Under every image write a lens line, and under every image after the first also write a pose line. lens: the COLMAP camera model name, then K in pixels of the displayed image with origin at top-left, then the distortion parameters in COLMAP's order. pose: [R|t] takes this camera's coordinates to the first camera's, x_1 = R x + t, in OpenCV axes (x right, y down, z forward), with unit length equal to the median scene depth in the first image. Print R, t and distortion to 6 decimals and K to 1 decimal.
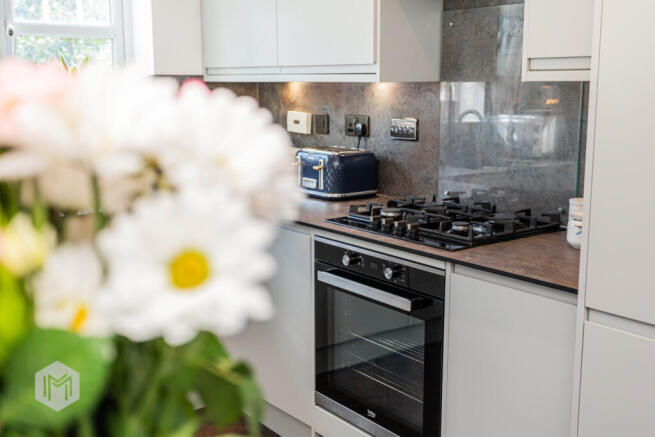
lens RADIAL K [[762.7, 0, 327.3], [0, 762.7, 206.6], [0, 0, 1]] dist [0.065492, 0.012873]
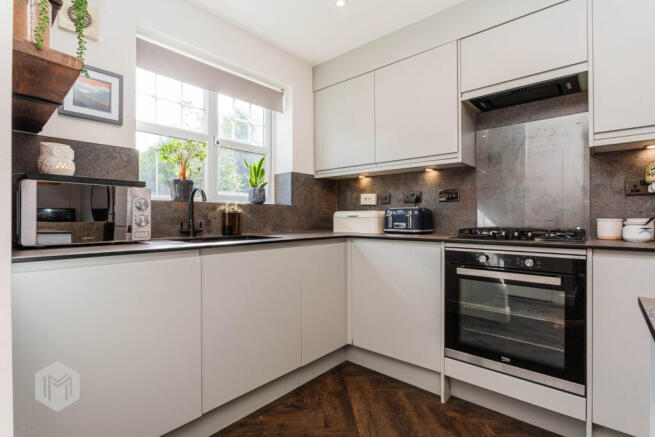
lens RADIAL K [[318.3, 0, 327.5], [0, 318.3, 218.5], [0, 0, 1]] dist [0.001052, 0.001044]
pose [[0.981501, 0.002213, 0.191443, -0.327698], [0.029459, 0.986280, -0.162430, 0.067854], [-0.189176, 0.165065, 0.967970, 0.320128]]
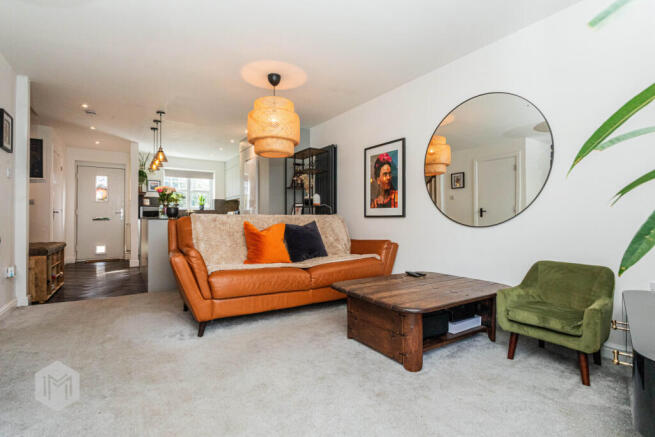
lens RADIAL K [[318.3, 0, 327.5], [0, 318.3, 218.5], [0, 0, 1]] dist [0.001052, 0.001044]
pose [[0.996568, 0.001304, -0.082764, 0.884159], [-0.015611, 0.984893, -0.172458, 0.396181], [0.081289, 0.173159, 0.981534, -1.315857]]
